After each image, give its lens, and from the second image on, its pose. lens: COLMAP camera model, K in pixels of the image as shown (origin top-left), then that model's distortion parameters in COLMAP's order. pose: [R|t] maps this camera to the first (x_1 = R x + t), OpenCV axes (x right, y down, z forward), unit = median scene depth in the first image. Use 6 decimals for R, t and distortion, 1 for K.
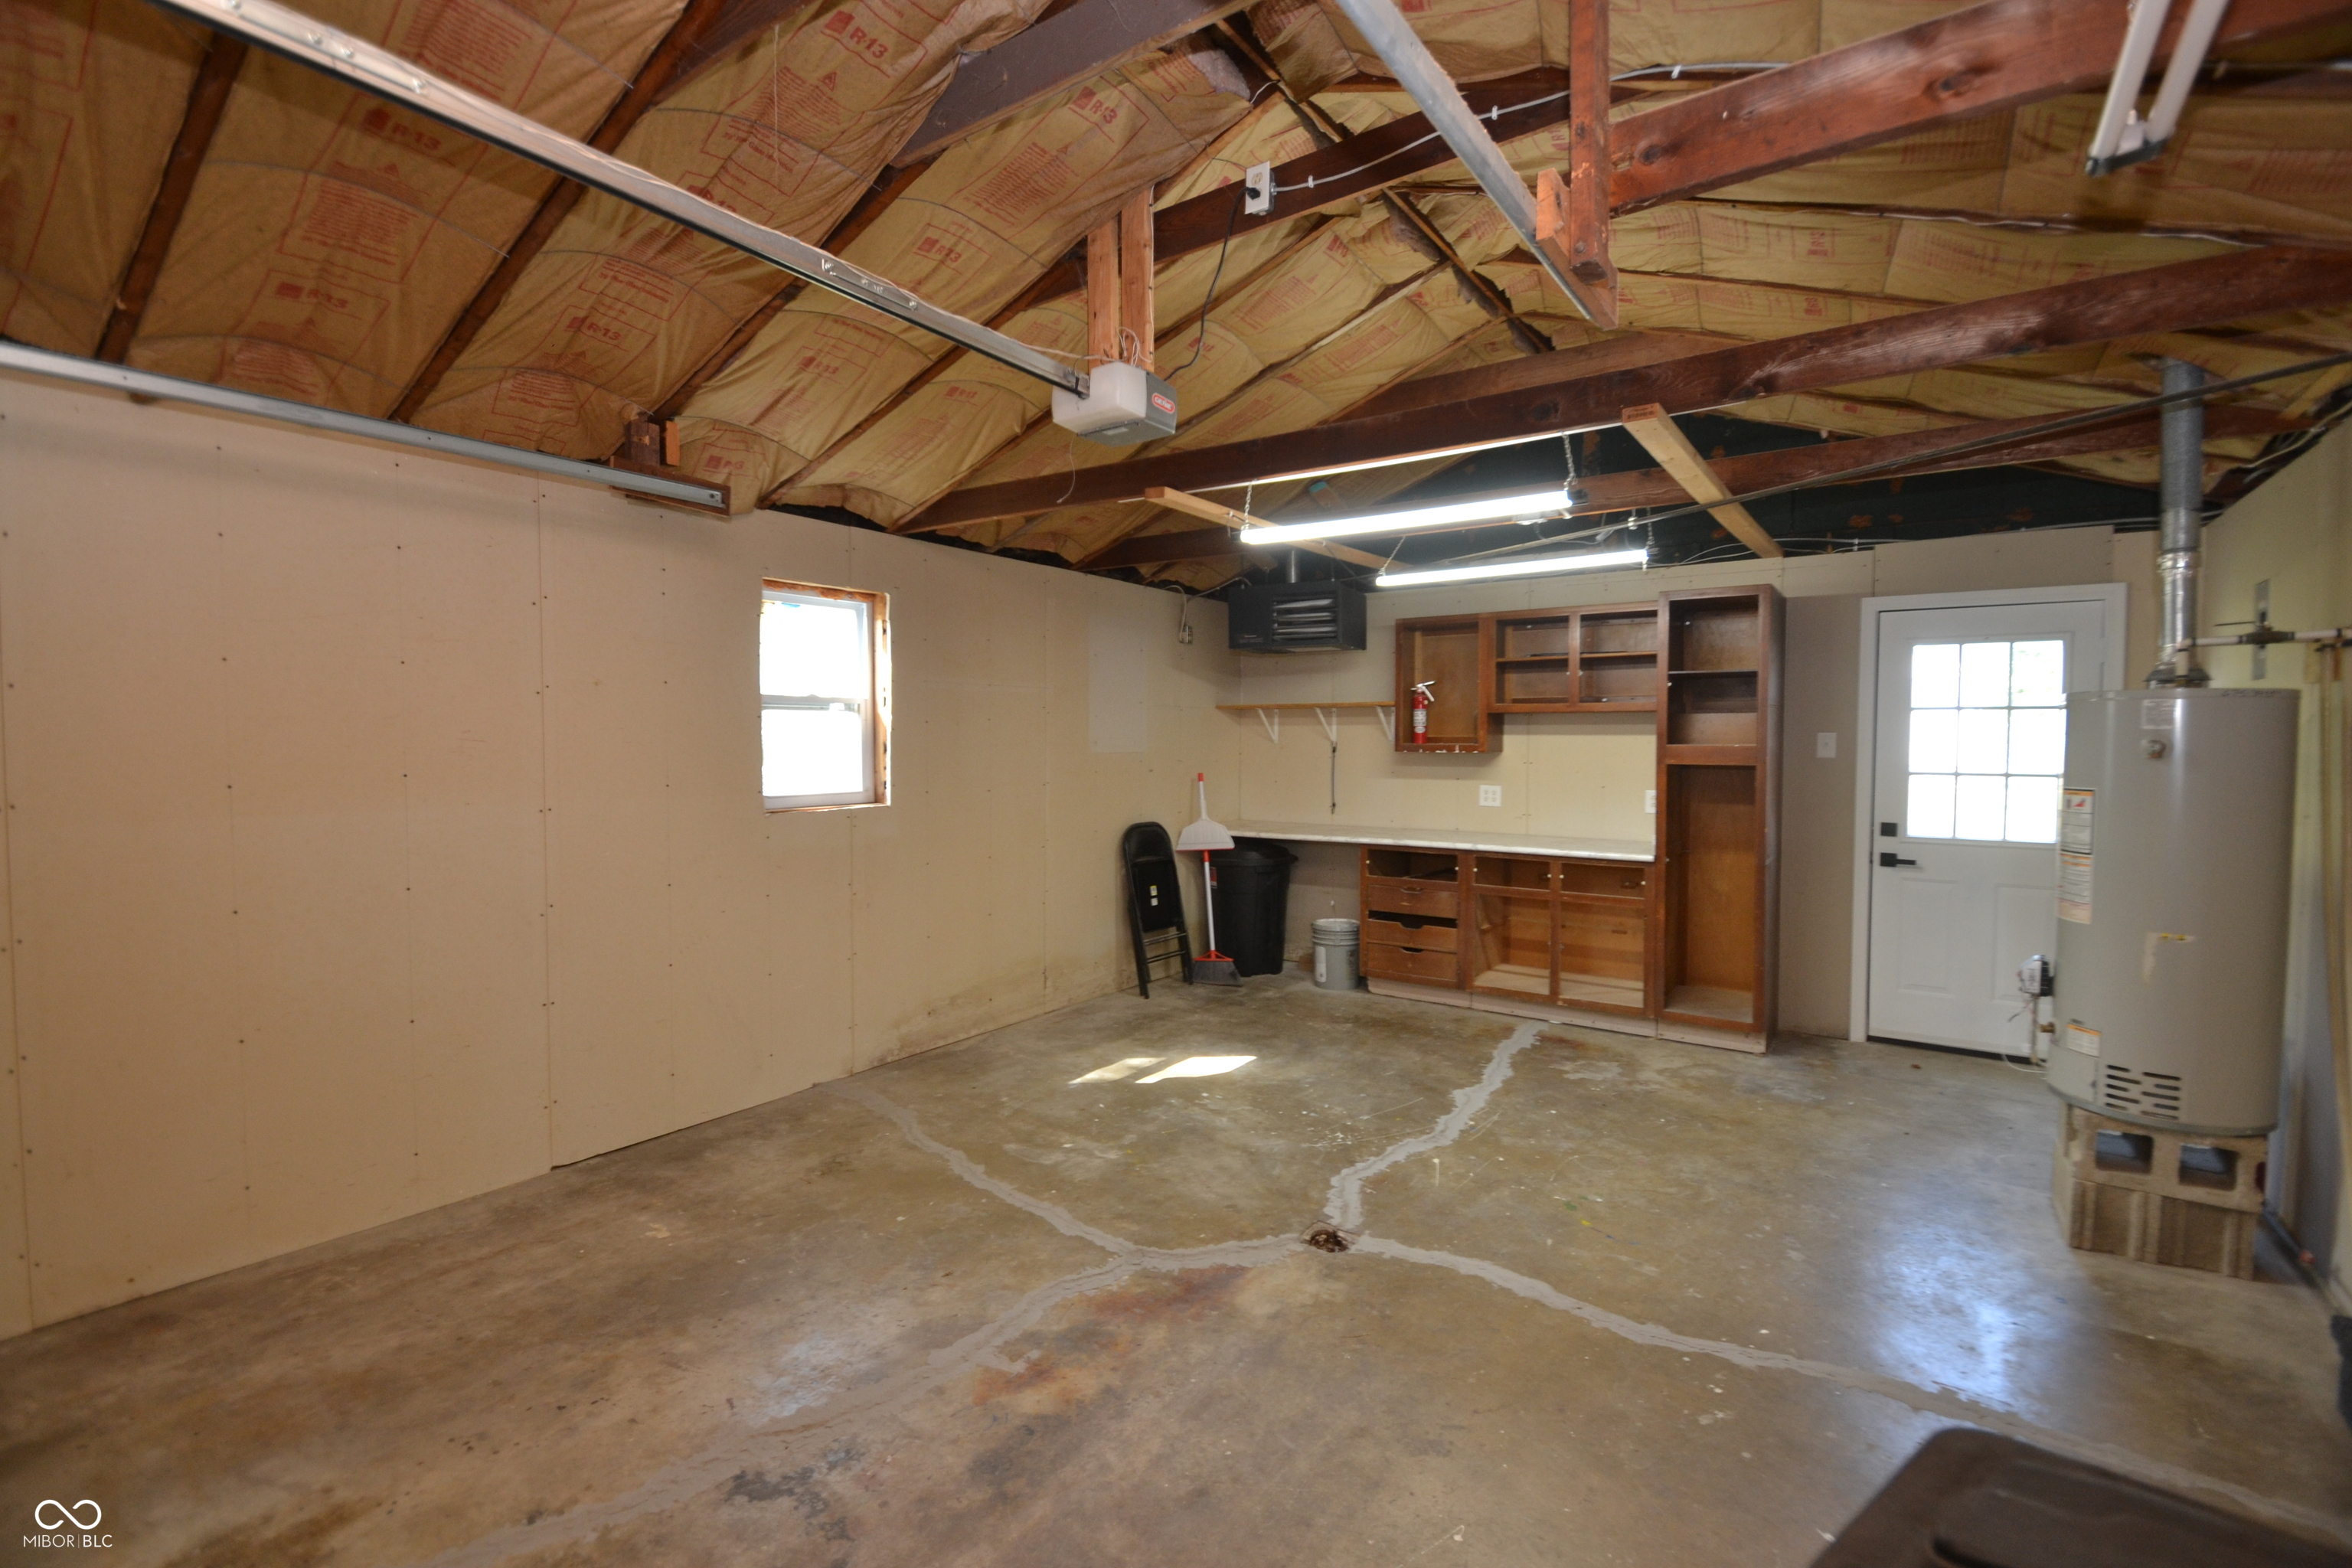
lens RADIAL K [[1035.7, 0, 1165.2], [0, 1035.7, 783.3], [0, 0, 1]] dist [0.010433, -0.018151]
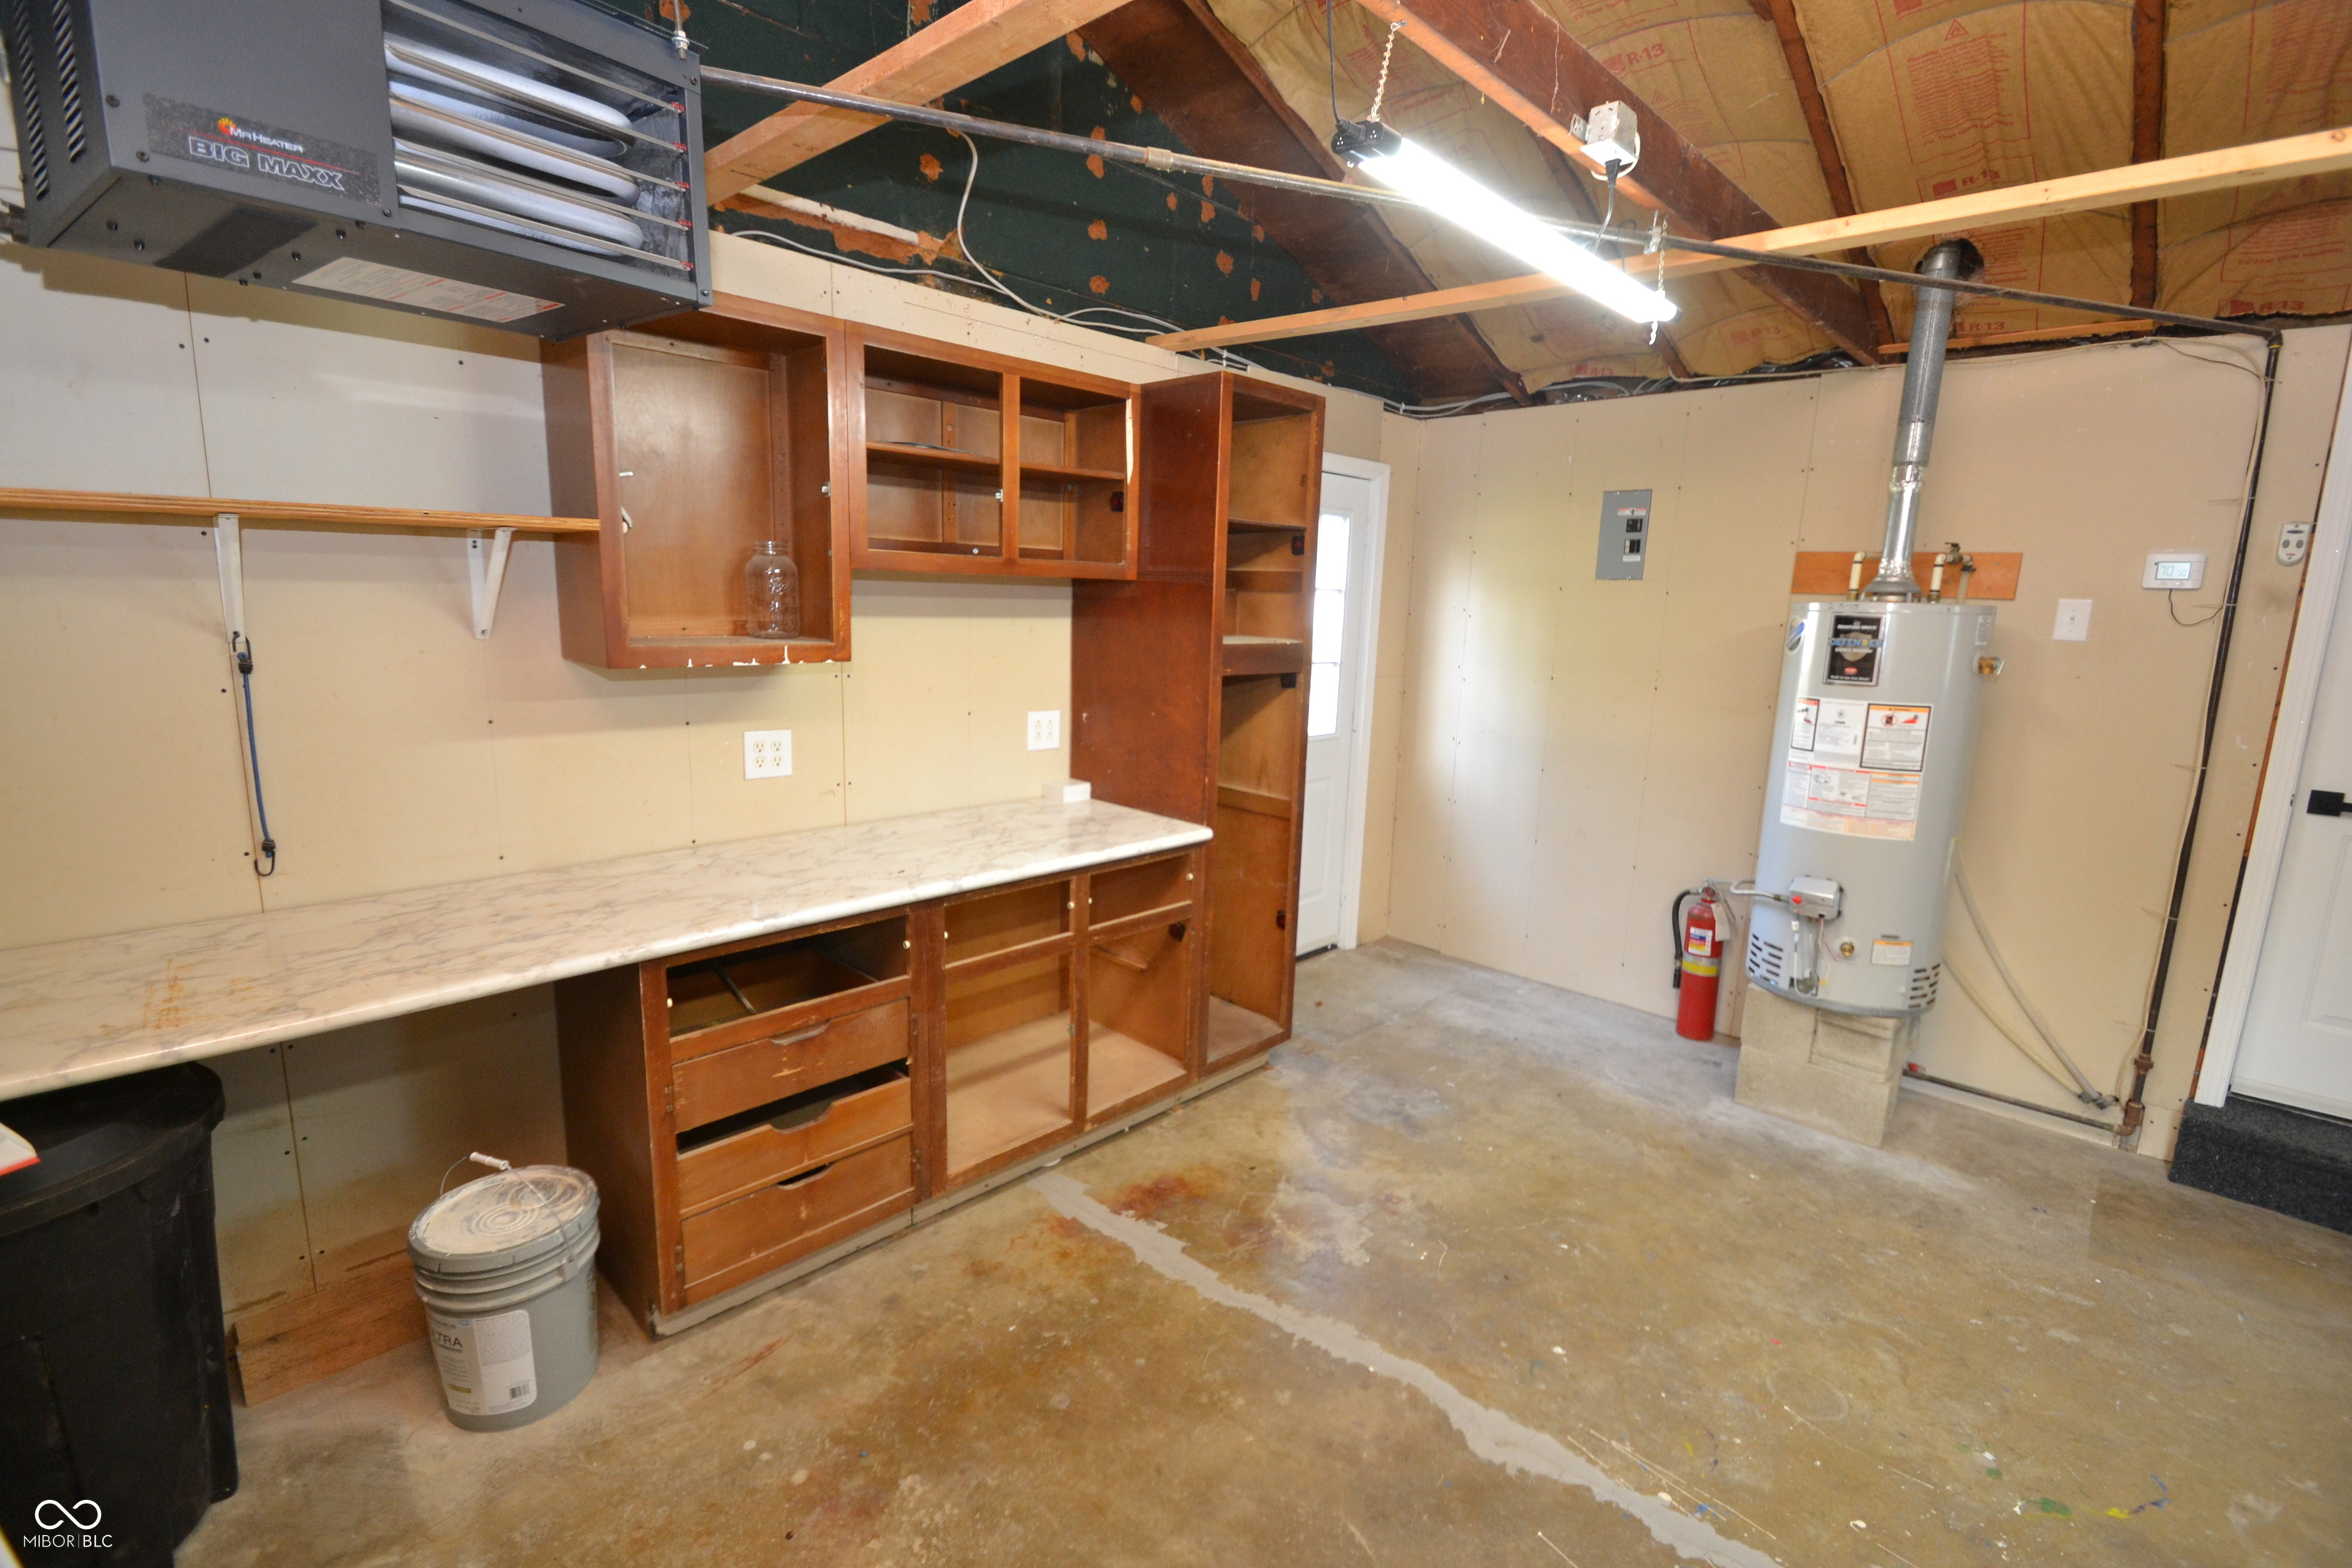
lens RADIAL K [[1035.7, 0, 1165.2], [0, 1035.7, 783.3], [0, 0, 1]] dist [0.010433, -0.018151]
pose [[0.165499, -0.172875, 0.970940, -0.117499], [0.015028, 0.984844, 0.172789, -0.063254], [-0.986096, -0.014005, 0.165588, 0.959542]]
